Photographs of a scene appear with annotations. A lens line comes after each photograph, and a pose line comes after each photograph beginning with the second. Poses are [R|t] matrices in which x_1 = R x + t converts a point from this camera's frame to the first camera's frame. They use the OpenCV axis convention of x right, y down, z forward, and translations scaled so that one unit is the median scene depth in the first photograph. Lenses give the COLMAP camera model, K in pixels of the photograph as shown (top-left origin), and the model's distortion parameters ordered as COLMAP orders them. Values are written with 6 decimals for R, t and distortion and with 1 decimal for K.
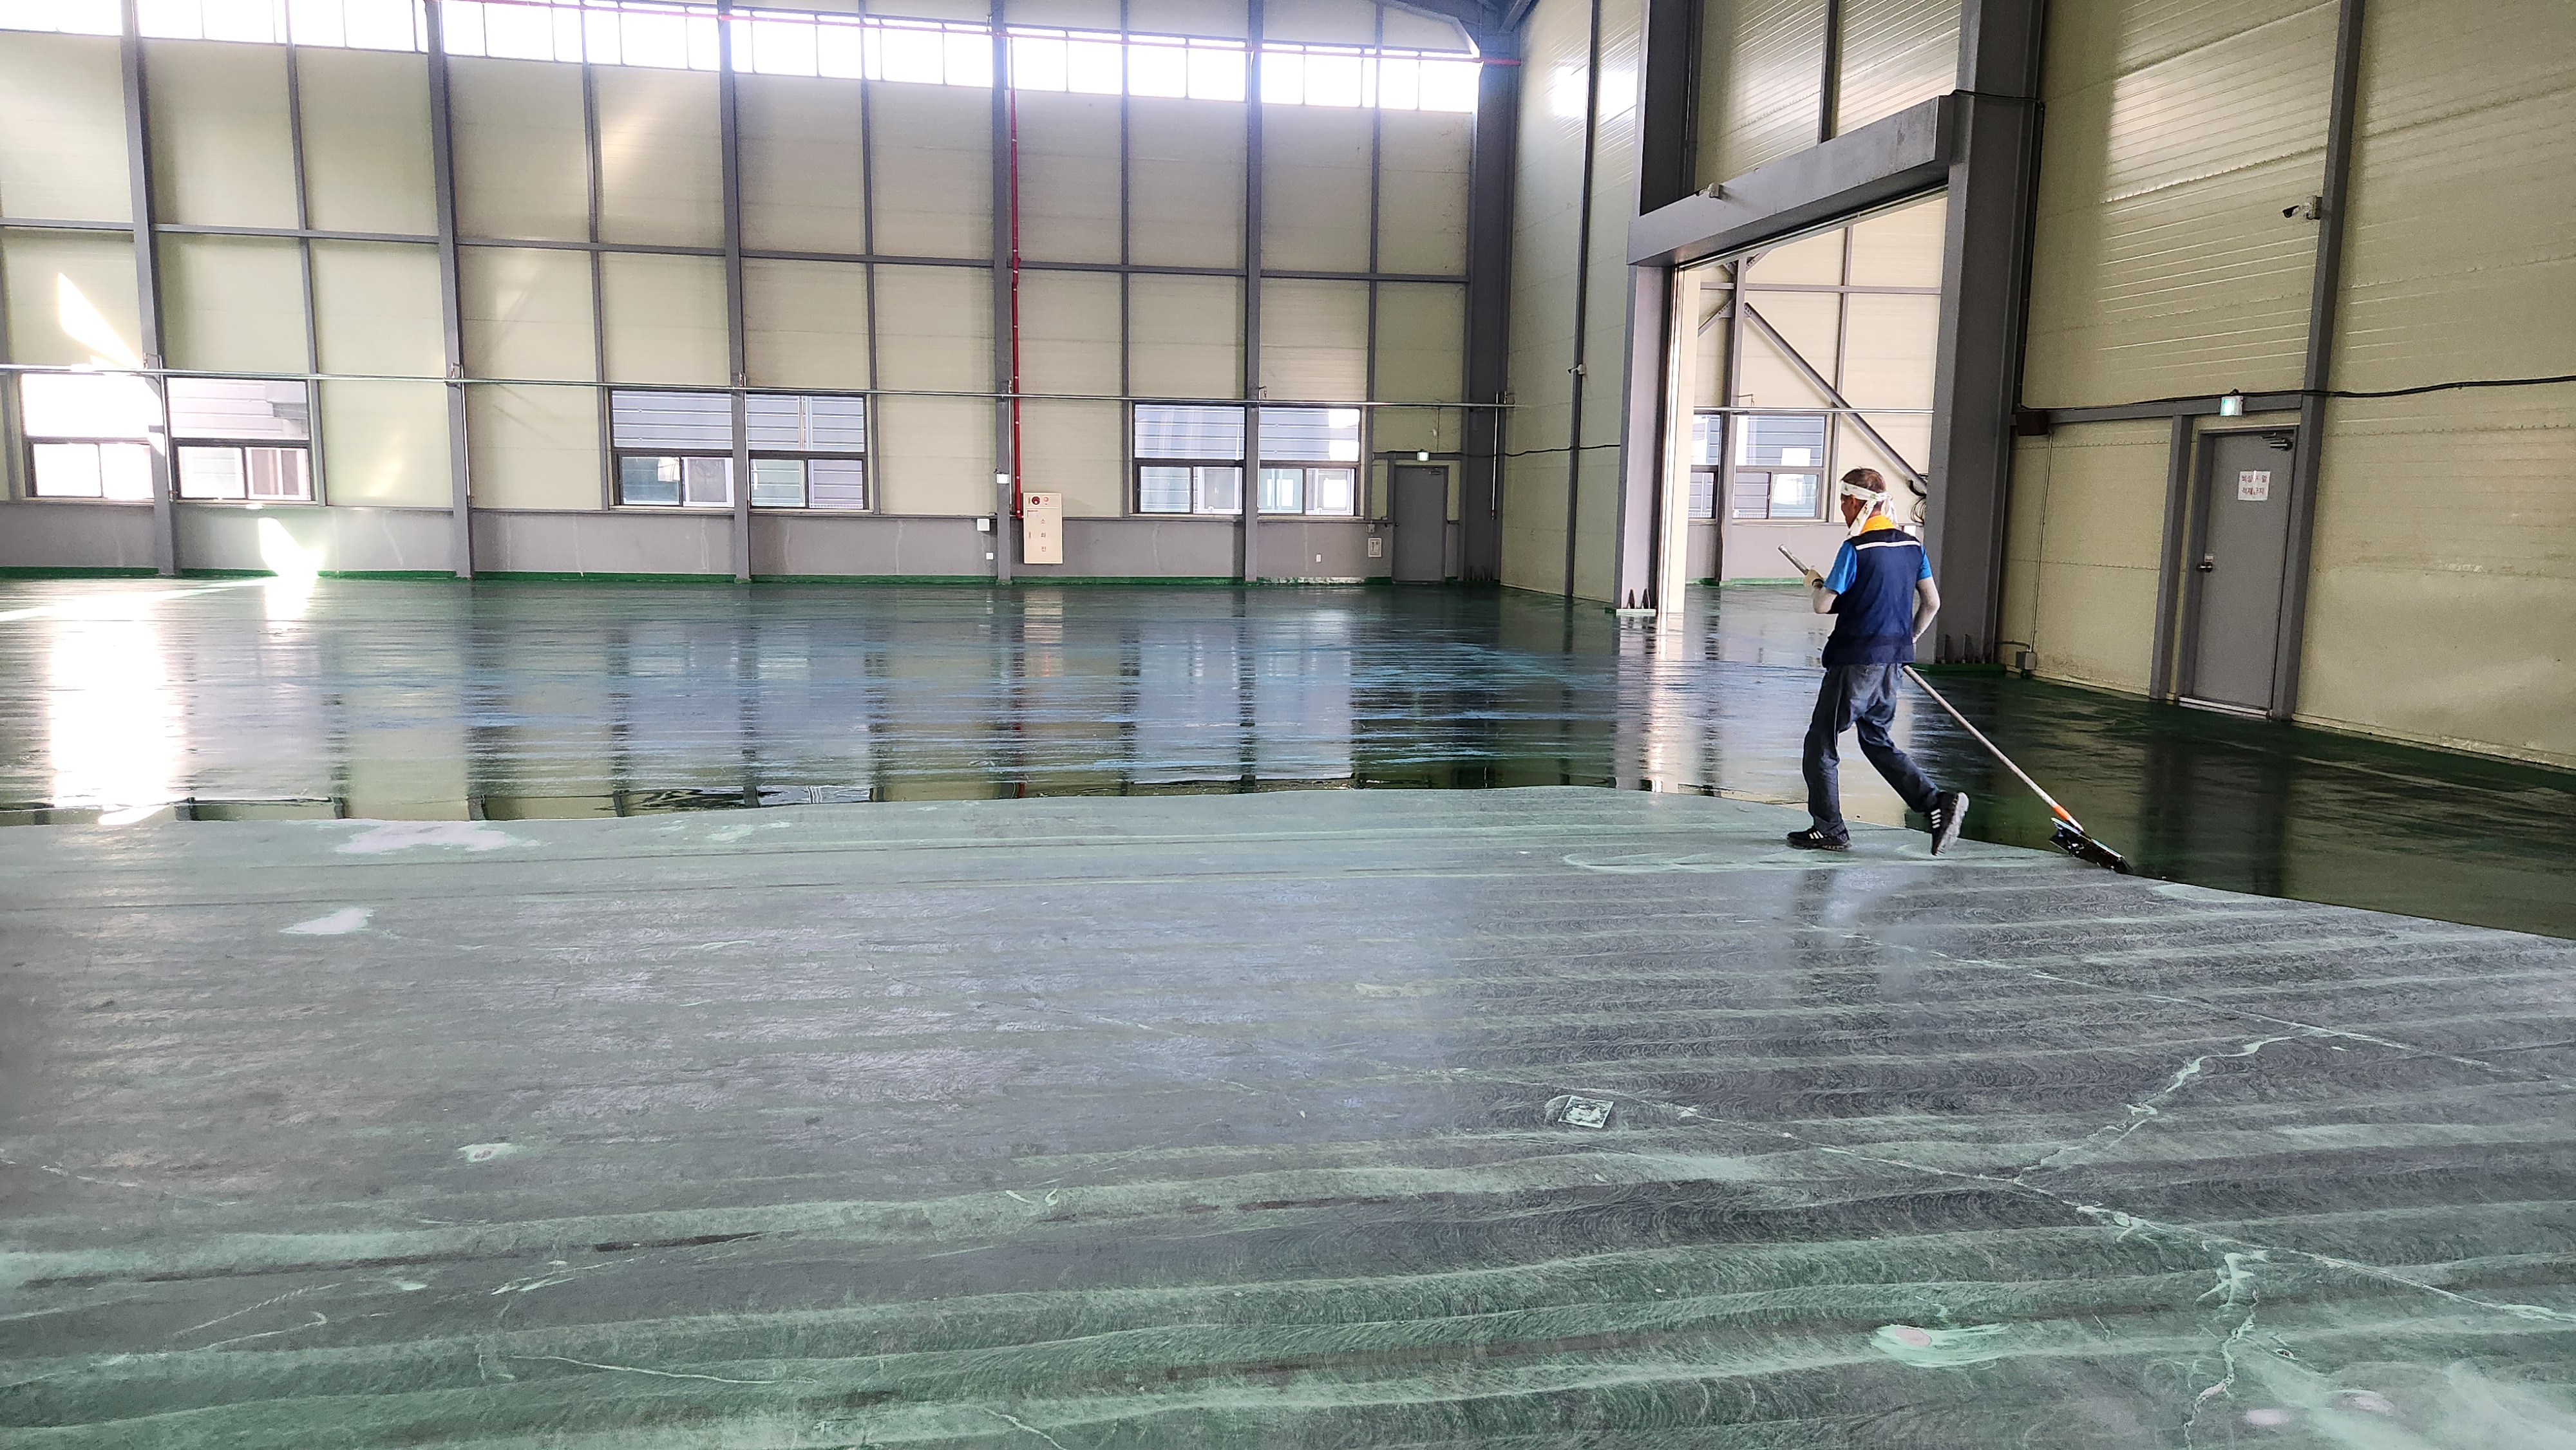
lens RADIAL K [[1688.4, 0, 1288.0], [0, 1688.4, 725.0], [0, 0, 1]] dist [-0.000152, -0.000754]
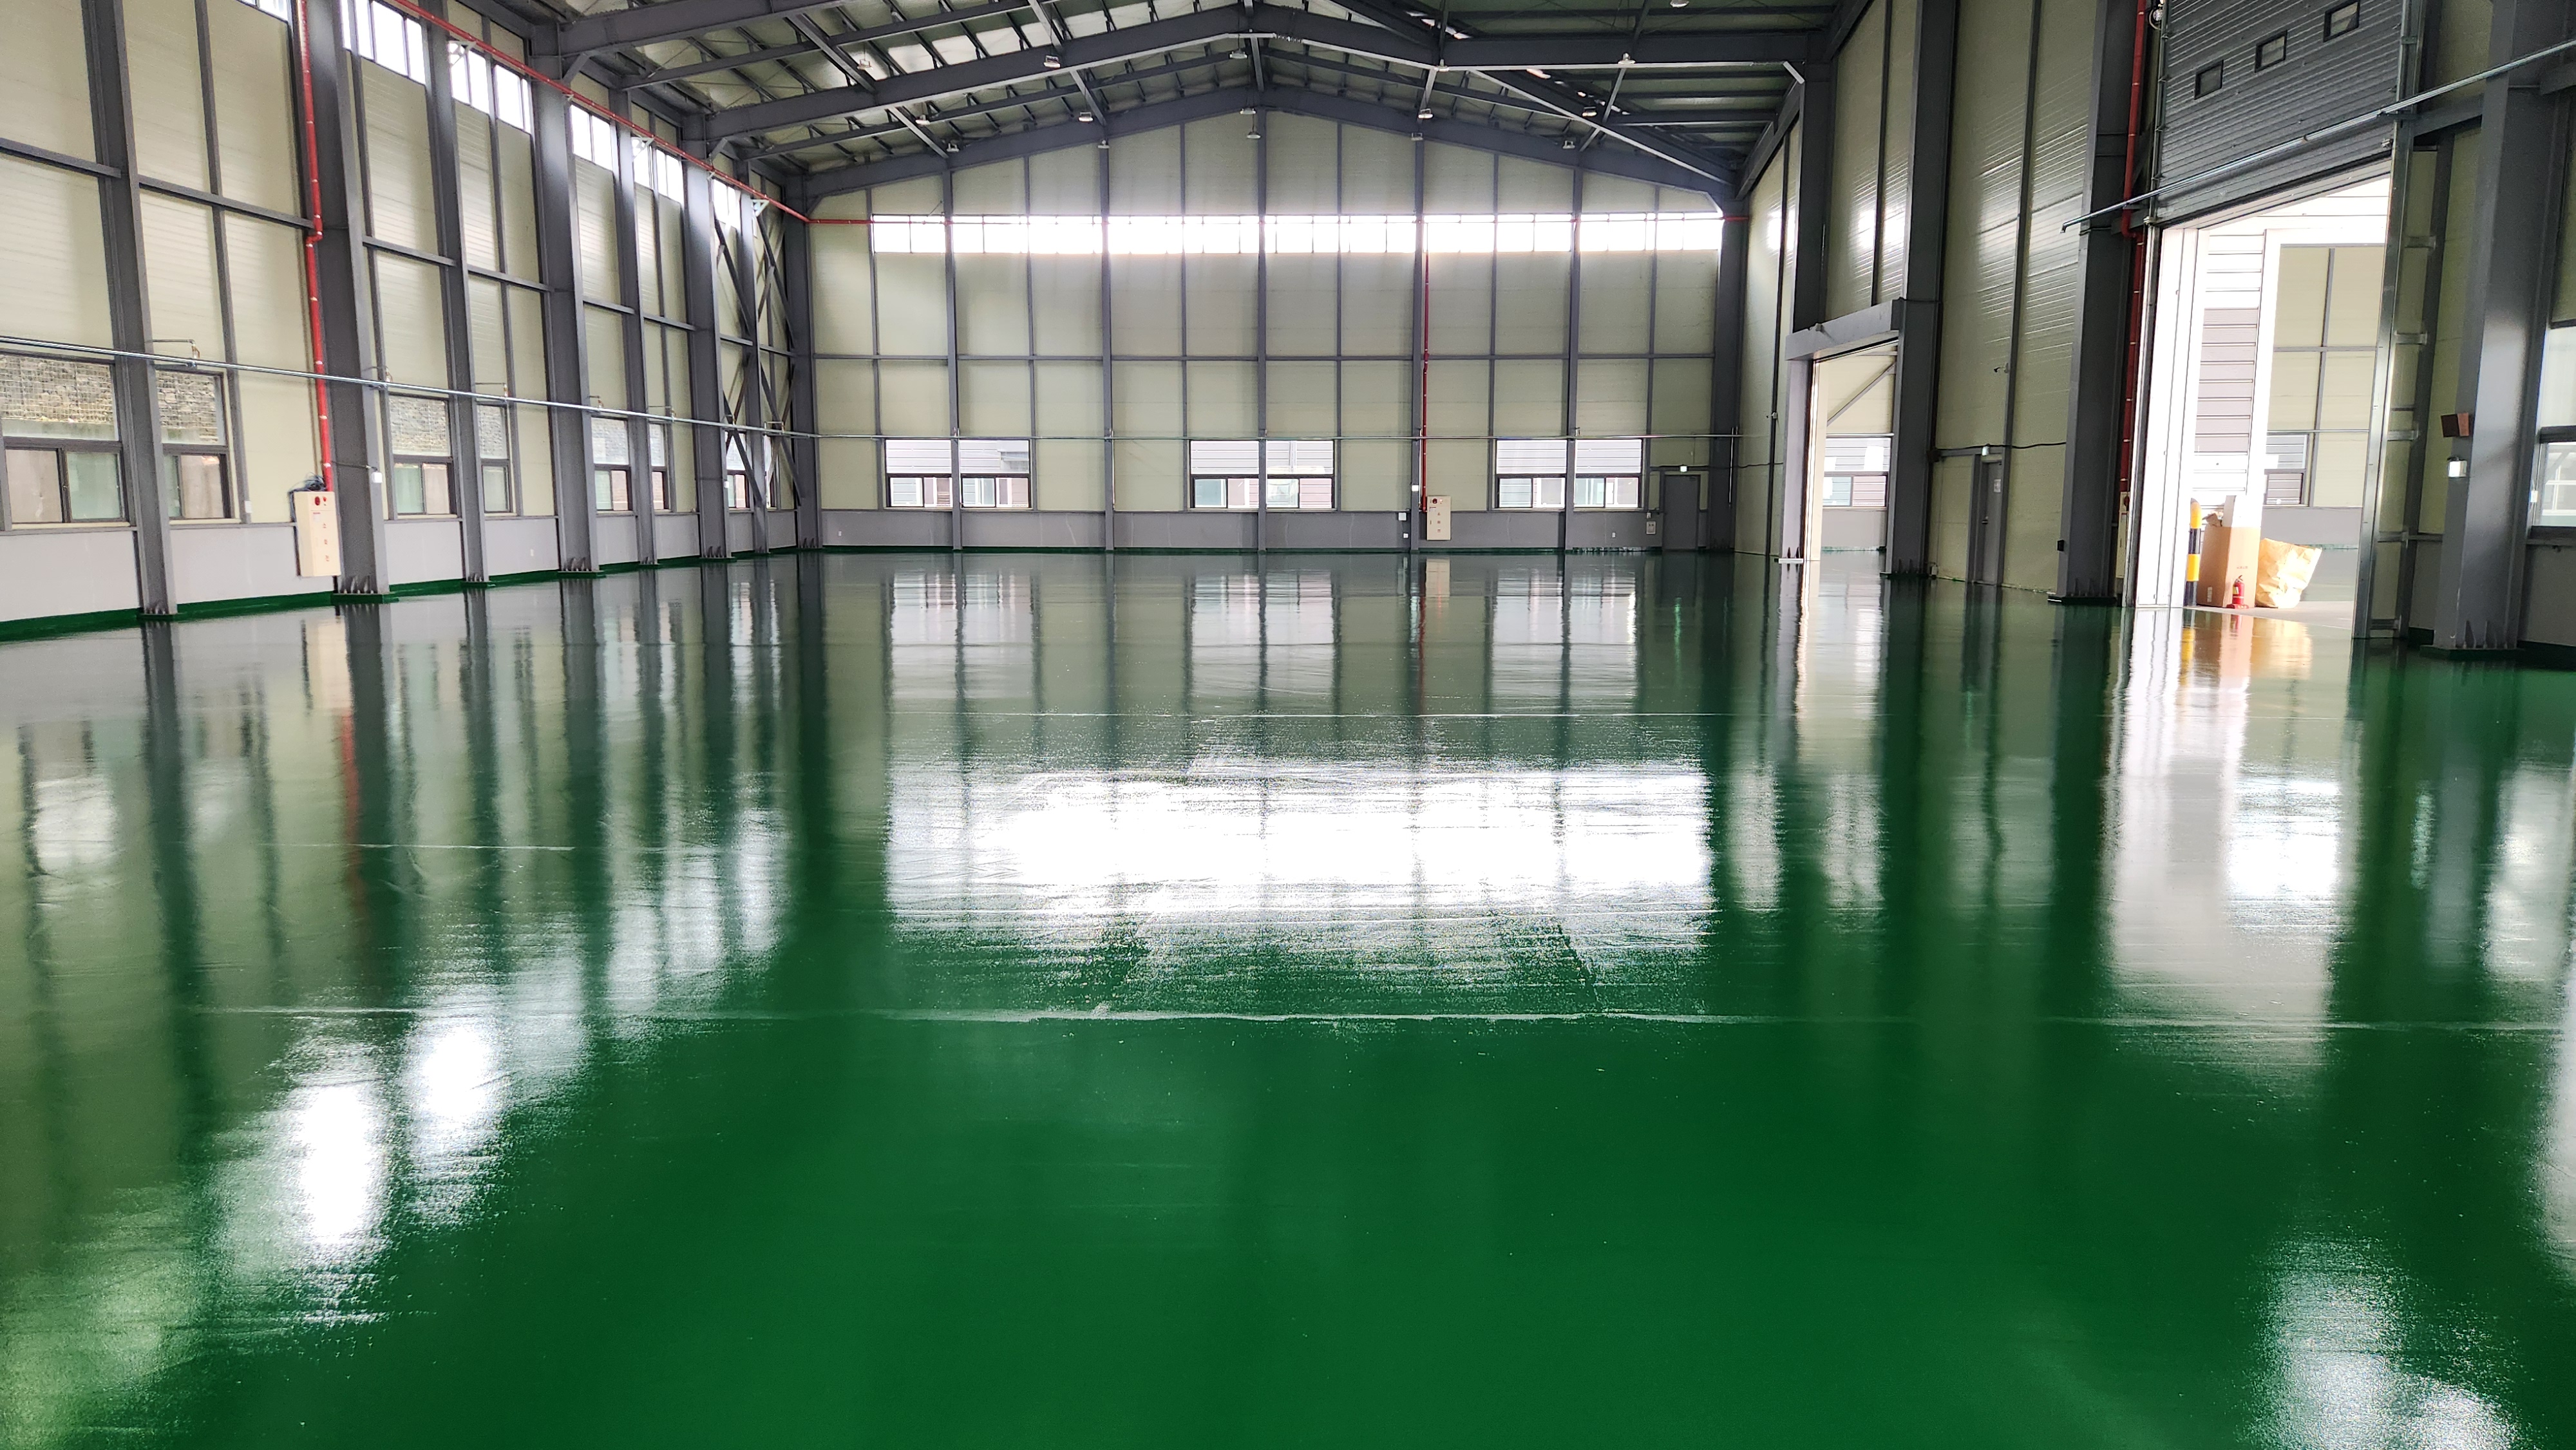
lens RADIAL K [[1688.4, 0, 1288.0], [0, 1688.4, 725.0], [0, 0, 1]] dist [-0.000152, -0.000754]
pose [[0.981254, 0.011280, -0.192389, 0.026883], [-0.011388, 0.999935, 0.000542, 0.083061], [0.192382, 0.001659, 0.981319, -0.619721]]
